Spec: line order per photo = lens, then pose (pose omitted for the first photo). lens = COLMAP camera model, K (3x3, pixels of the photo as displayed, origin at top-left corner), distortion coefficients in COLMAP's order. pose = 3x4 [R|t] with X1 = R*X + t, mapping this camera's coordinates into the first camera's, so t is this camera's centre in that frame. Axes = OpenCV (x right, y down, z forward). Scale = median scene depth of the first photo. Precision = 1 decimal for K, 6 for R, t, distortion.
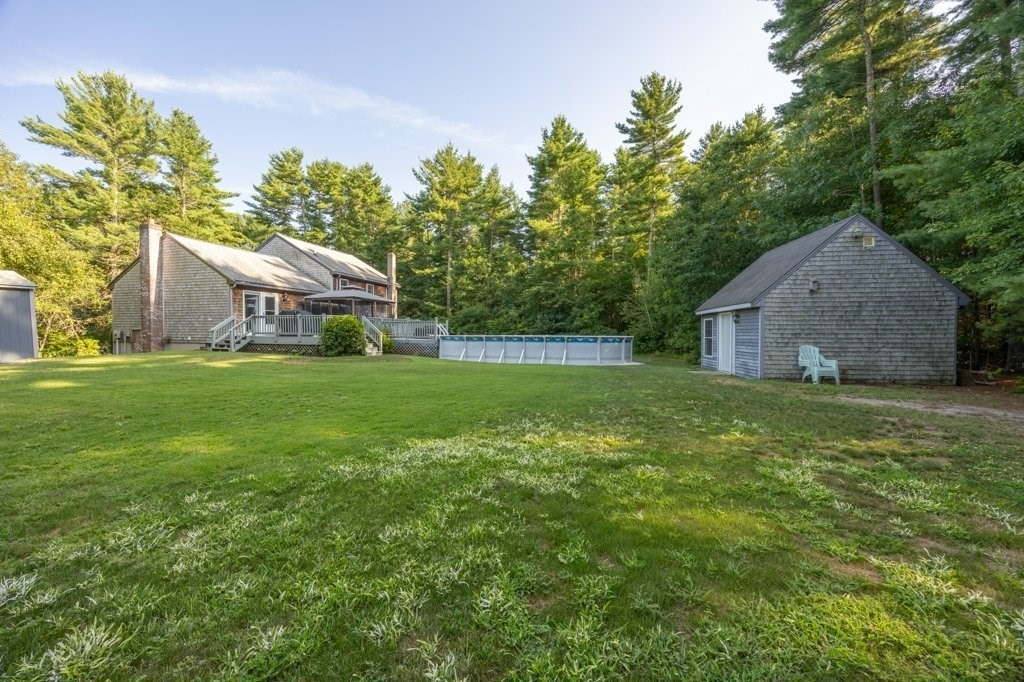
lens RADIAL K [[387.4, 0, 513.6], [0, 387.4, 338.8], [0, 0, 1]] dist [-0.000734, -0.001859]
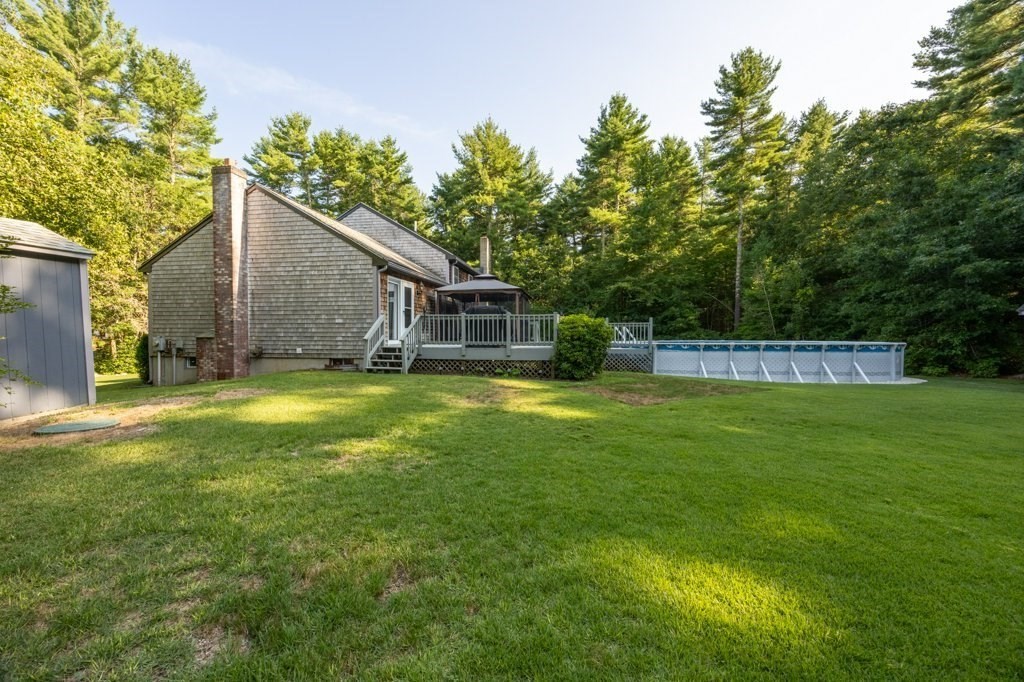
lens RADIAL K [[387.4, 0, 513.6], [0, 387.4, 338.8], [0, 0, 1]] dist [-0.000734, -0.001859]
pose [[0.992853, -0.004713, 0.119250, -0.286529], [0.004802, 0.999988, -0.000454, -0.009548], [-0.119247, 0.001024, 0.992864, 0.166984]]
